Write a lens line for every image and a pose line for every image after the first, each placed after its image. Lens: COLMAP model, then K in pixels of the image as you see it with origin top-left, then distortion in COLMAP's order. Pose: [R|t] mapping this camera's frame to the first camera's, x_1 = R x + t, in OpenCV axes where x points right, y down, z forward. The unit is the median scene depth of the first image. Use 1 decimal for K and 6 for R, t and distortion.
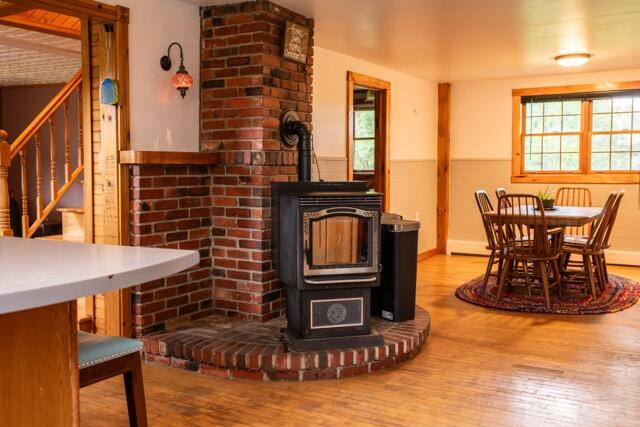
lens RADIAL K [[655.4, 0, 319.8], [0, 655.4, 216.7], [0, 0, 1]] dist [-0.000288, 0.000000]
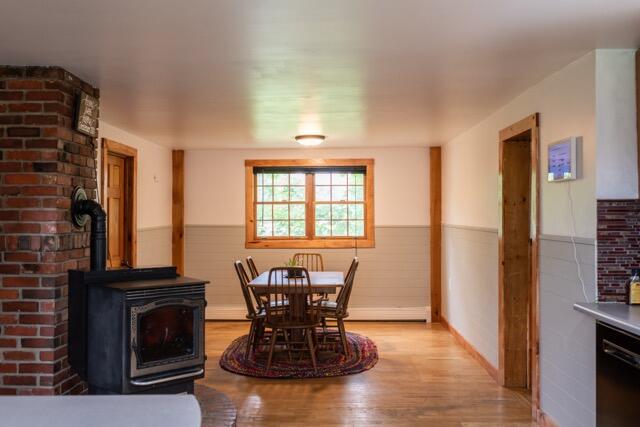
lens RADIAL K [[655.4, 0, 319.4], [0, 655.4, 211.8], [0, 0, 1]] dist [-0.000288, 0.000000]
pose [[0.864226, 0.003670, 0.503090, -0.205562], [0.035285, 0.997069, -0.067889, -0.054227], [-0.501865, 0.076423, 0.861563, 0.057056]]
